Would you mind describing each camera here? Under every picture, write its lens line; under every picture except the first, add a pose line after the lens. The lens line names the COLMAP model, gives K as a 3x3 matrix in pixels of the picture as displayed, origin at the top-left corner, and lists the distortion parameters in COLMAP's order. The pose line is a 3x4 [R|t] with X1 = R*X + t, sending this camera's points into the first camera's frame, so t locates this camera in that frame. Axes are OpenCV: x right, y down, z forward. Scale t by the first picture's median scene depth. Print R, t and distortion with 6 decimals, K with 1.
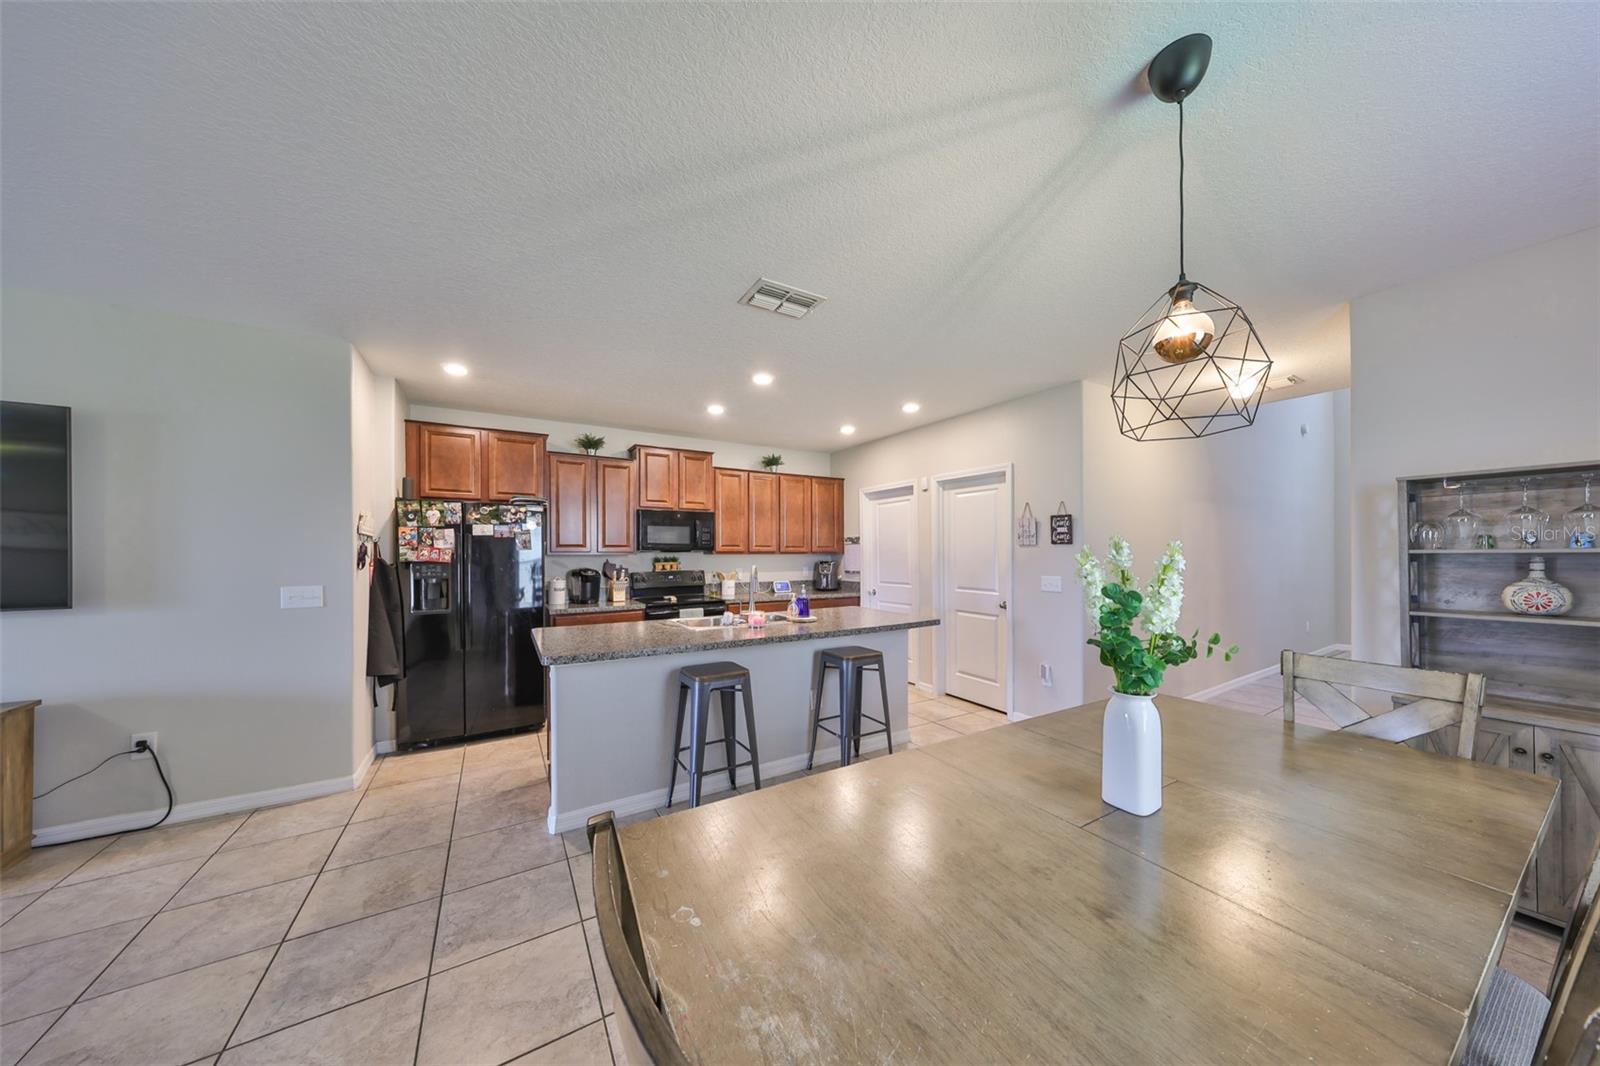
lens RADIAL K [[502.9, 0, 816.4], [0, 502.9, 549.9], [0, 0, 1]] dist [0.002569, -0.000119]
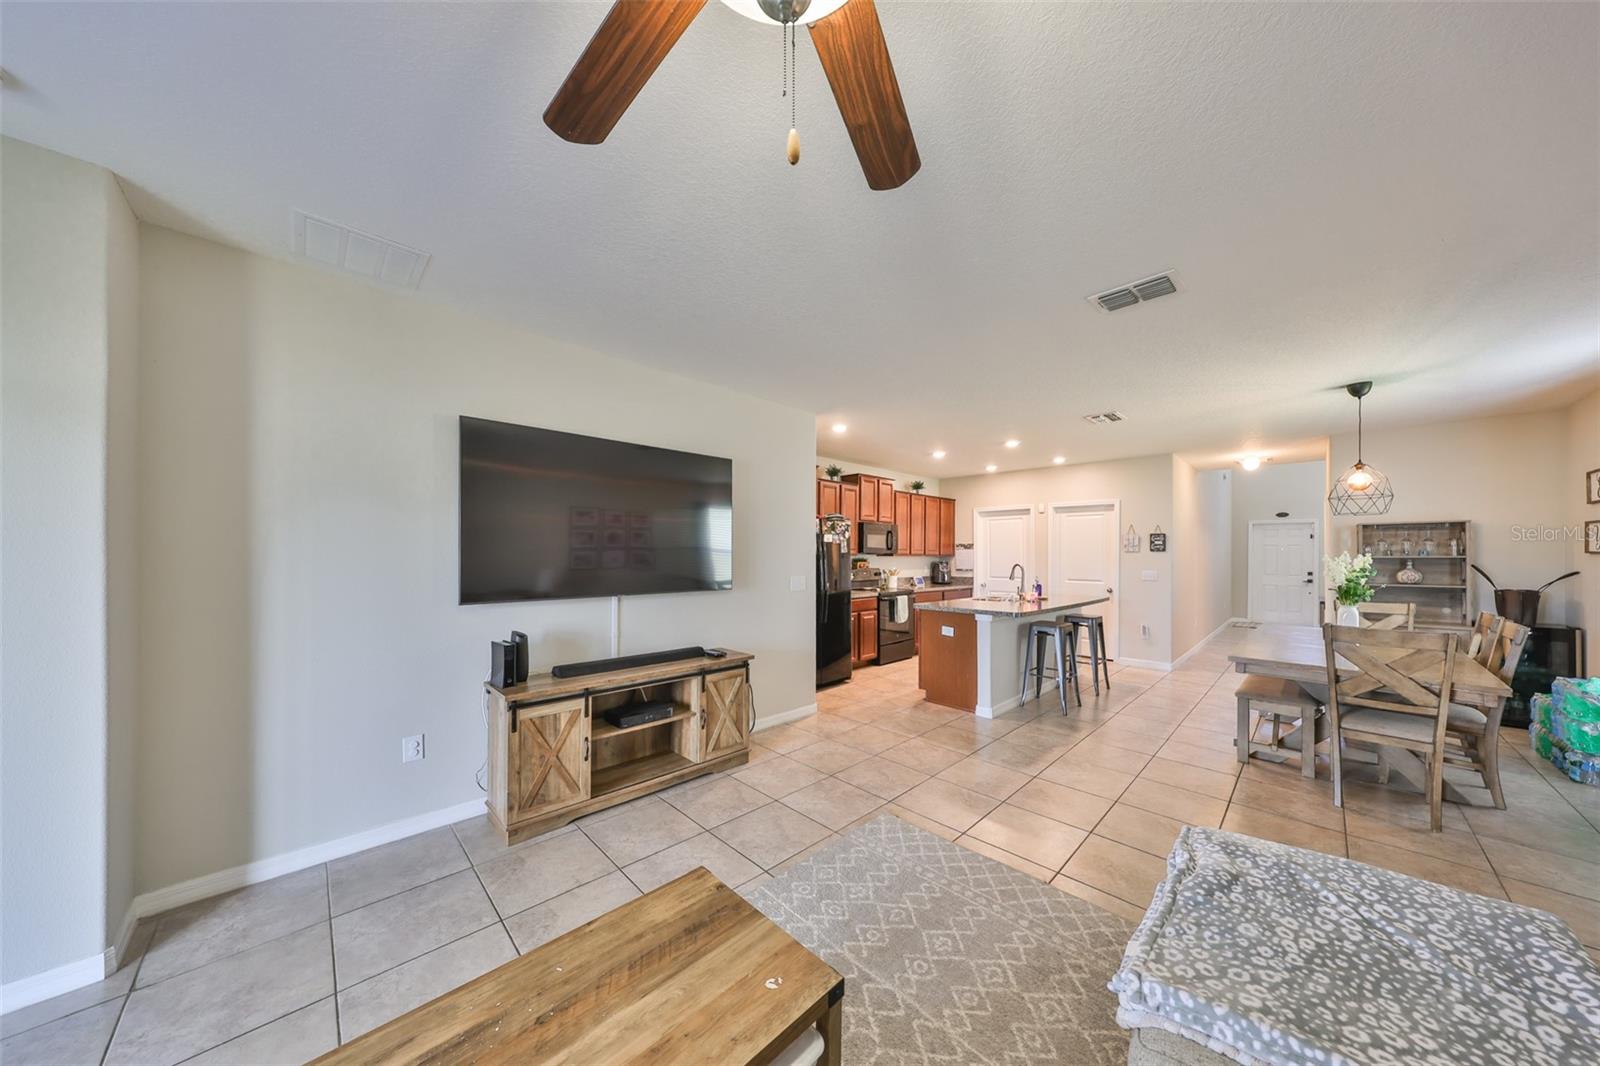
lens RADIAL K [[502.9, 0, 823.9], [0, 502.9, 553.6], [0, 0, 1]] dist [0.002569, -0.000119]
pose [[0.971417, 0.006488, 0.237291, -0.790007], [-0.007366, 0.999969, 0.002812, -0.000089], [-0.237266, -0.004480, 0.971435, -0.283632]]
